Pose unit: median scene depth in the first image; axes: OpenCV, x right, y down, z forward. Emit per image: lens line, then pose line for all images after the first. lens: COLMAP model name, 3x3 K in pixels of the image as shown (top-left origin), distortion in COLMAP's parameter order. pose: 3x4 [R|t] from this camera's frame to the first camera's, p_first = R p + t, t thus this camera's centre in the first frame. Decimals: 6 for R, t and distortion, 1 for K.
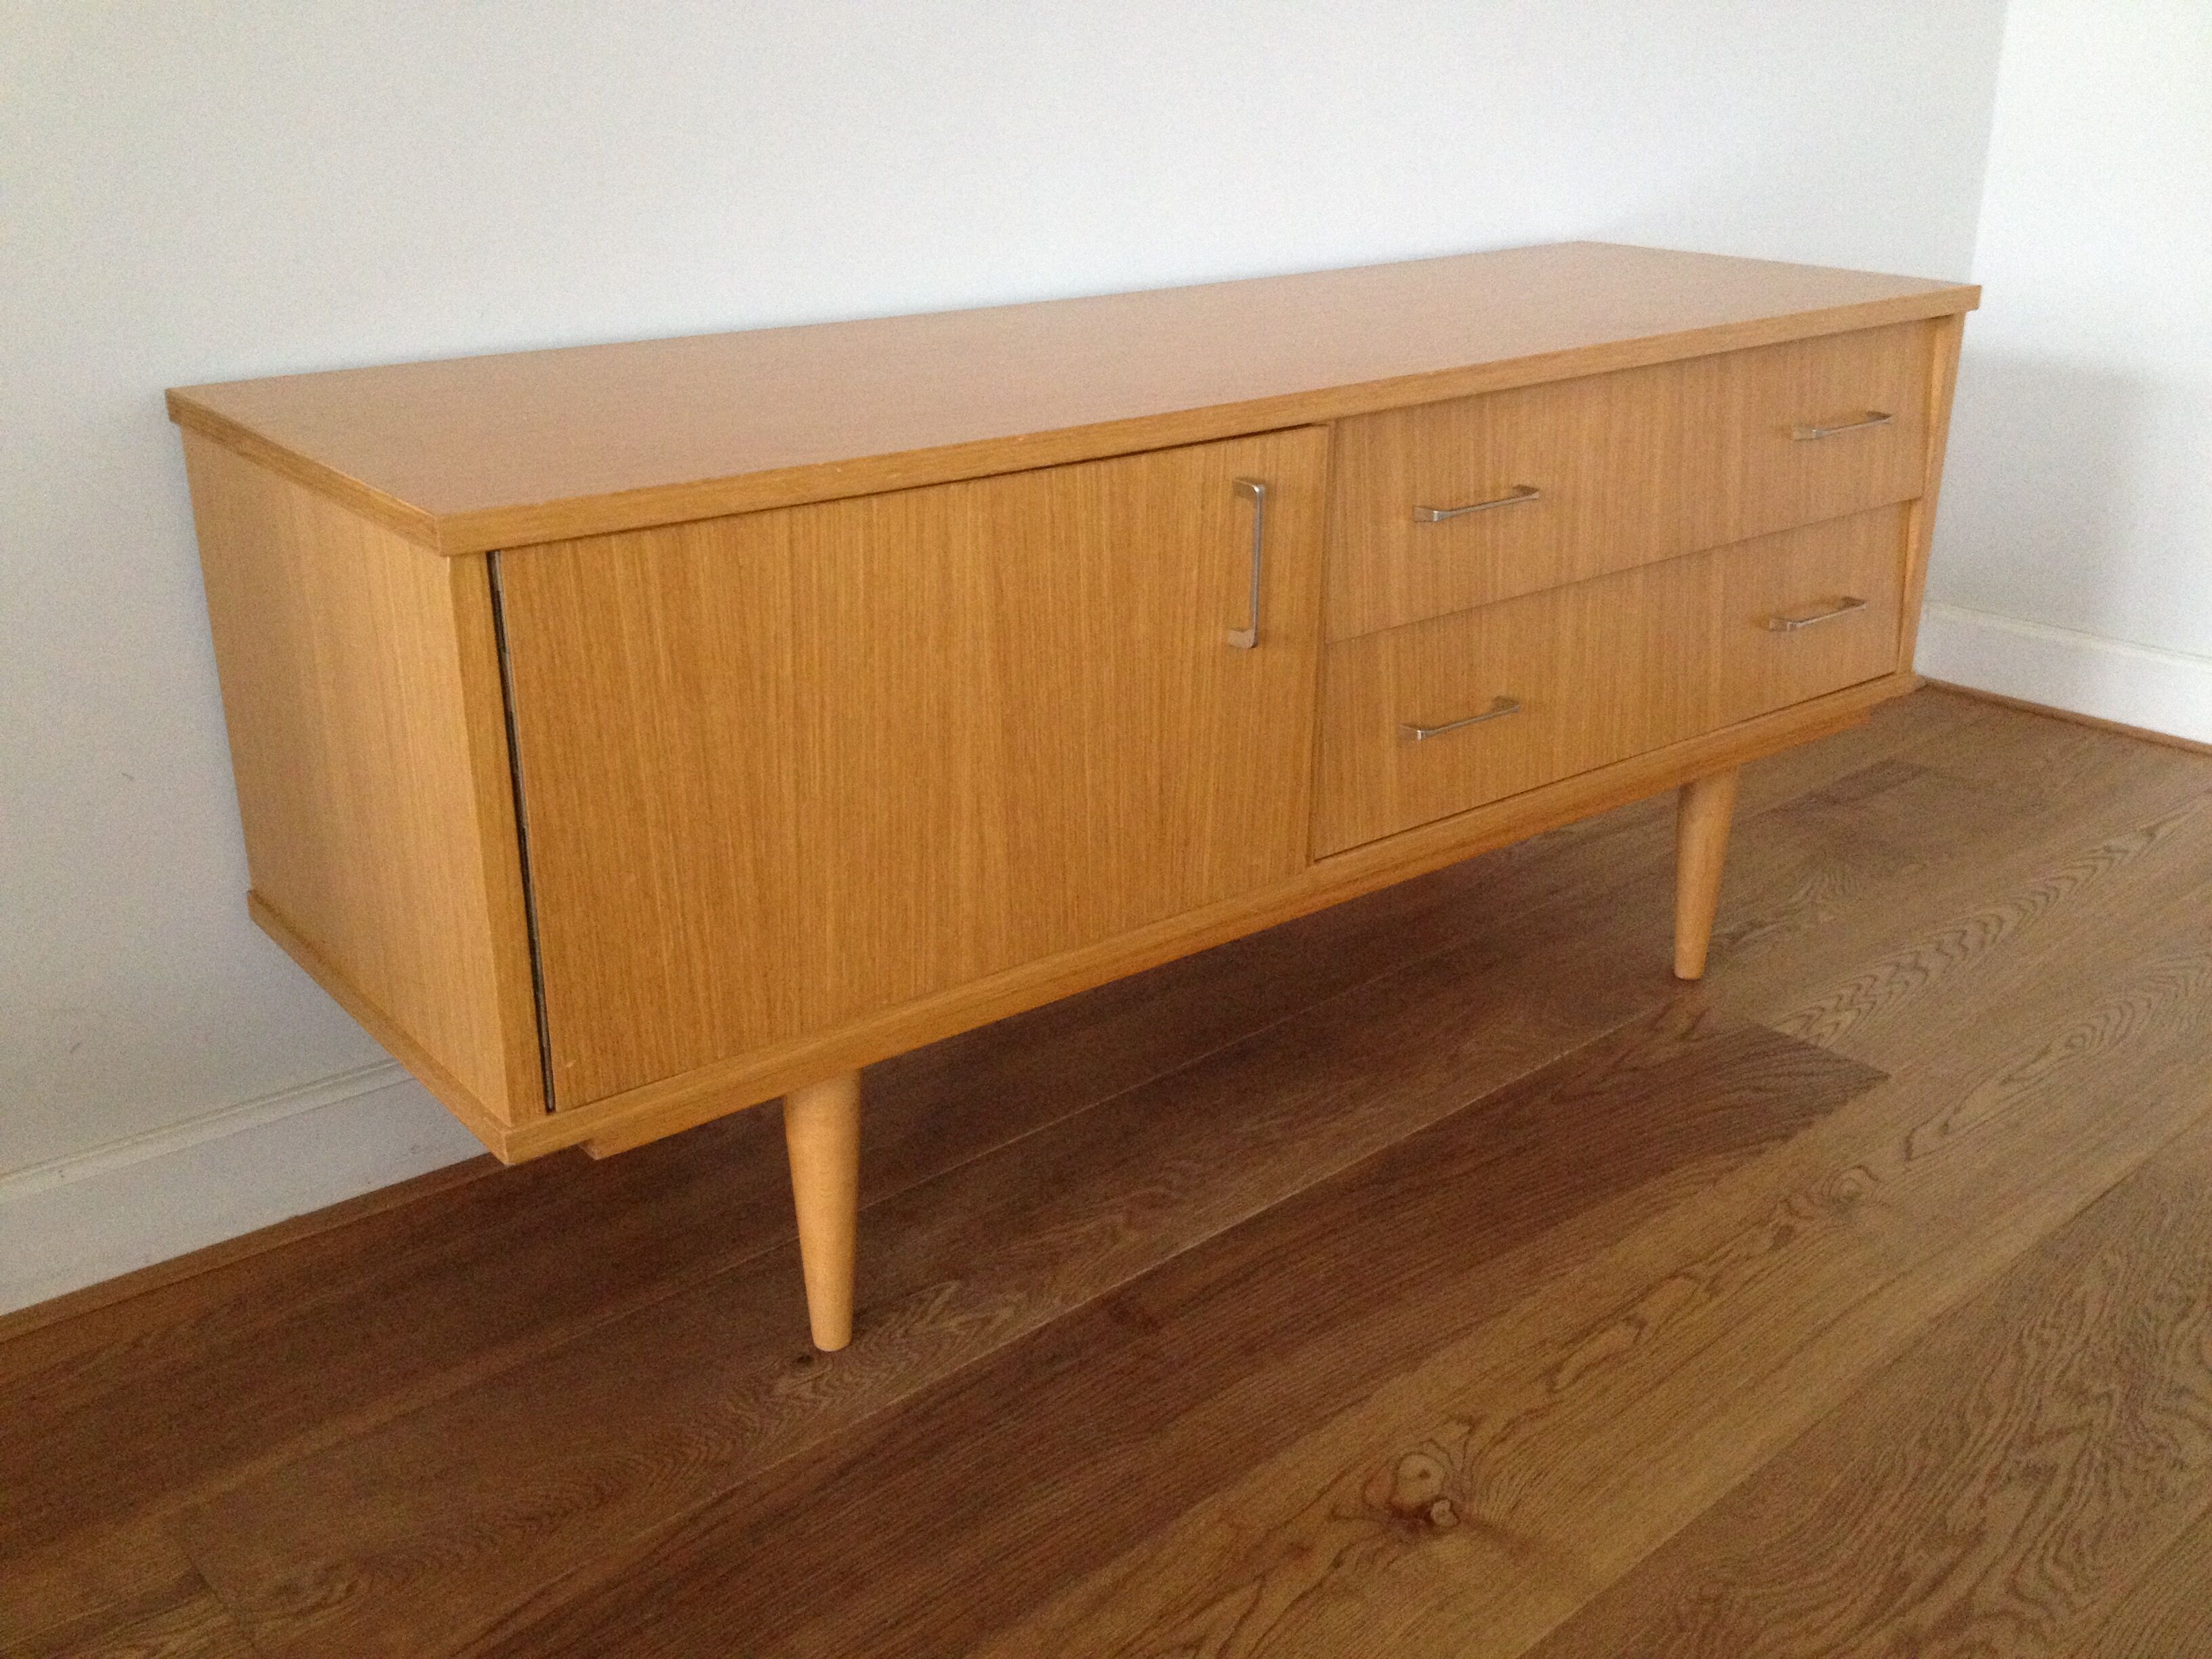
lens RADIAL K [[2232.6, 0, 1137.2], [0, 2232.6, 754.6], [0, 0, 1]] dist [0.148064, -0.377992]
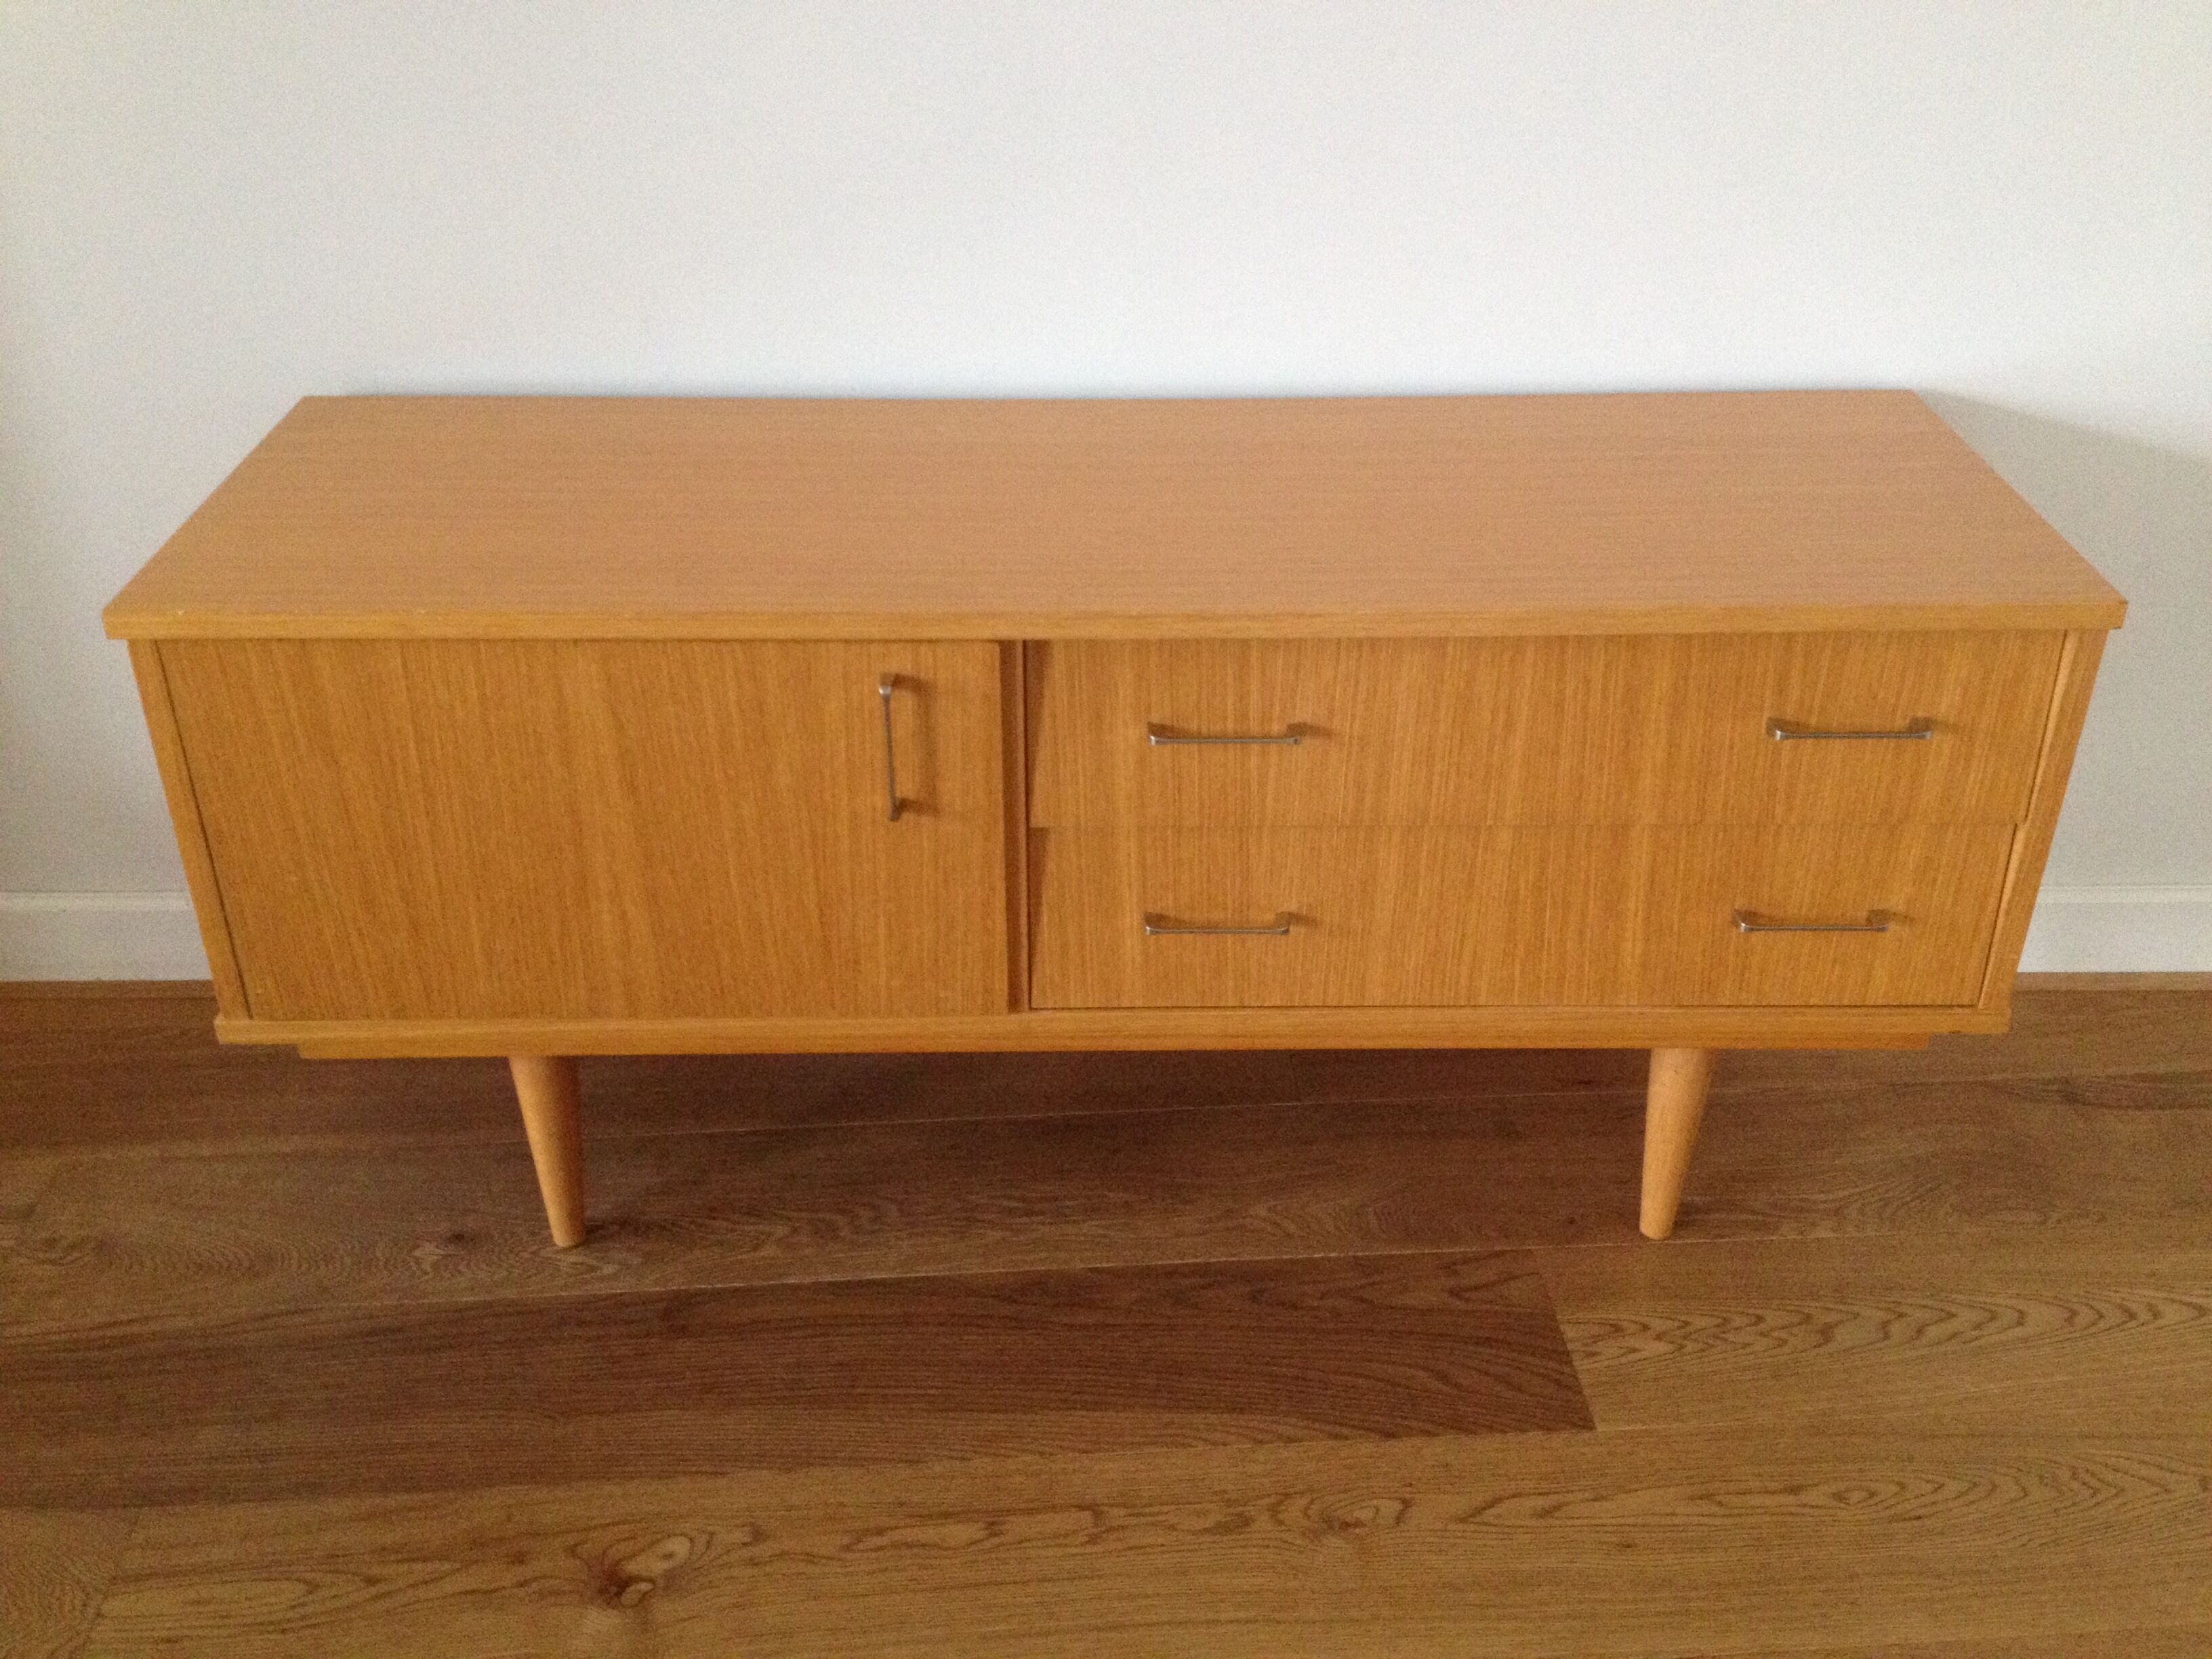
lens RADIAL K [[2110.5, 0, 1106.0], [0, 2110.5, 829.5], [0, 0, 1]] dist [0.119118, -0.293547]
pose [[0.761259, 0.323526, -0.561975, 0.753791], [-0.195982, 0.940907, 0.276196, -0.370751], [0.618123, -0.100120, 0.779679, 0.279476]]
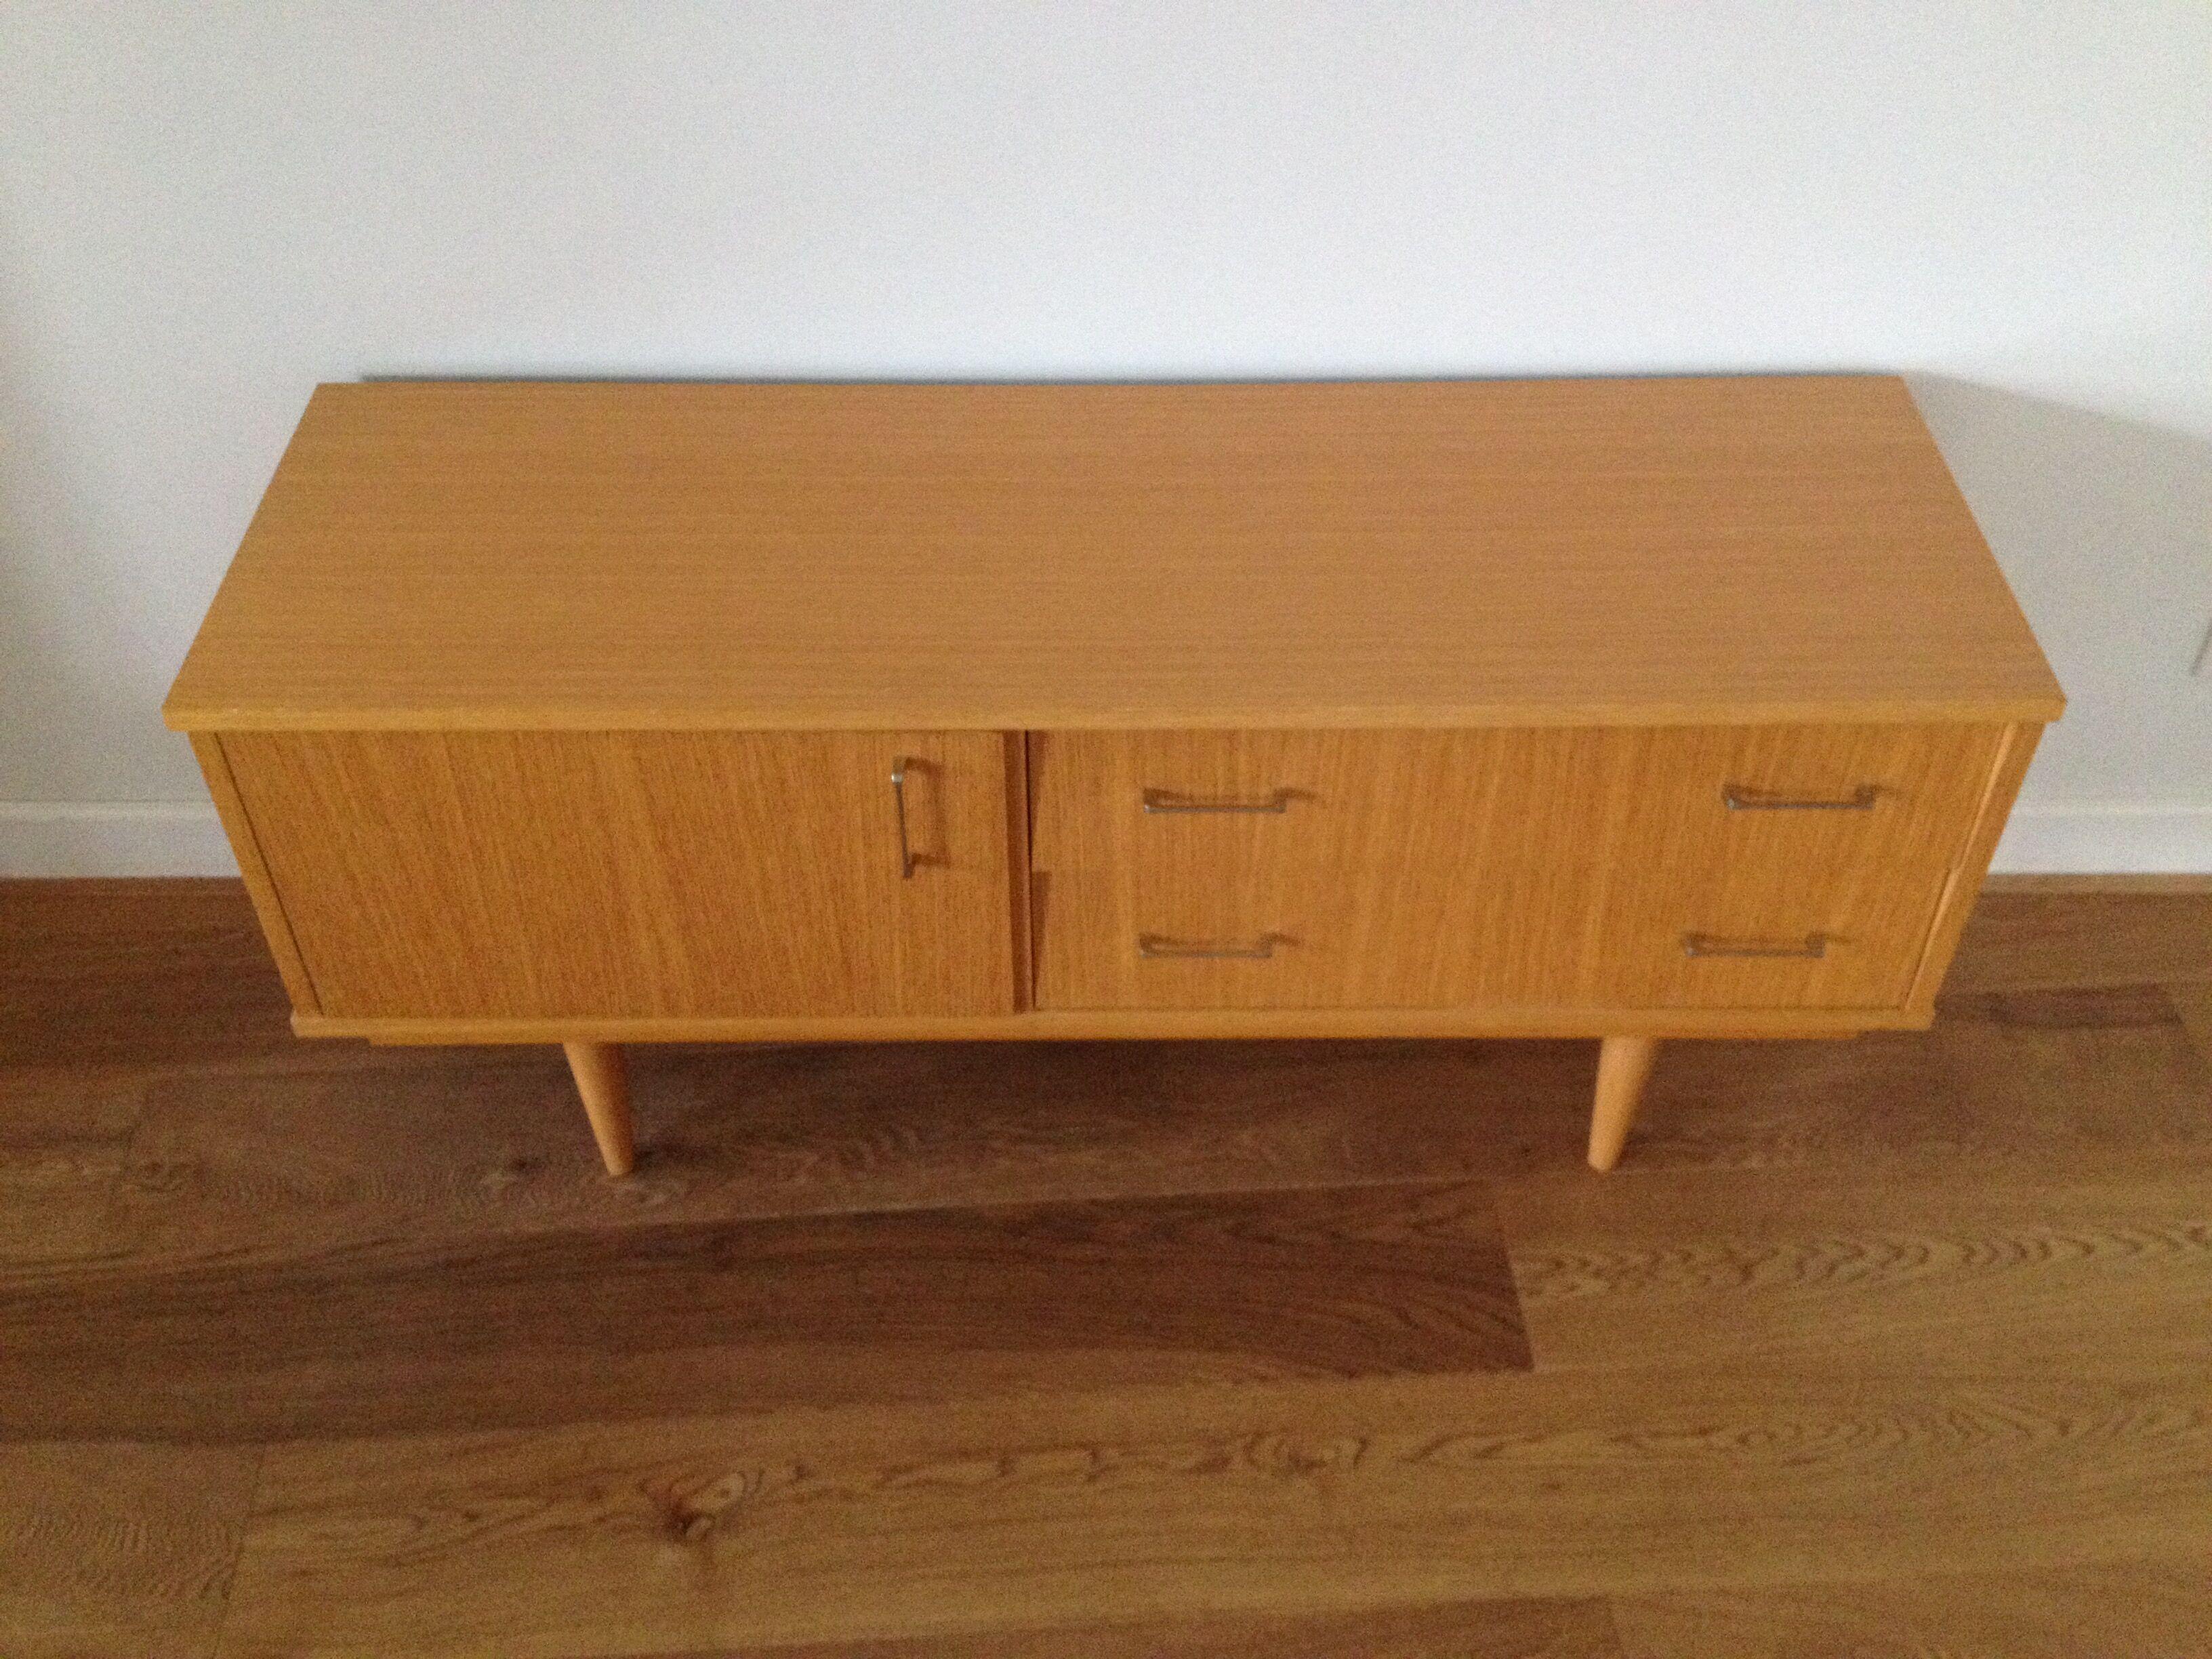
lens RADIAL K [[2138.7, 0, 1107.5], [0, 2138.7, 805.5], [0, 0, 1]] dist [0.132998, -0.366353]
pose [[0.757636, 0.444656, -0.477776, 0.695967], [-0.196259, 0.853354, 0.482980, -0.674291], [0.622472, -0.272155, 0.733799, 0.266677]]
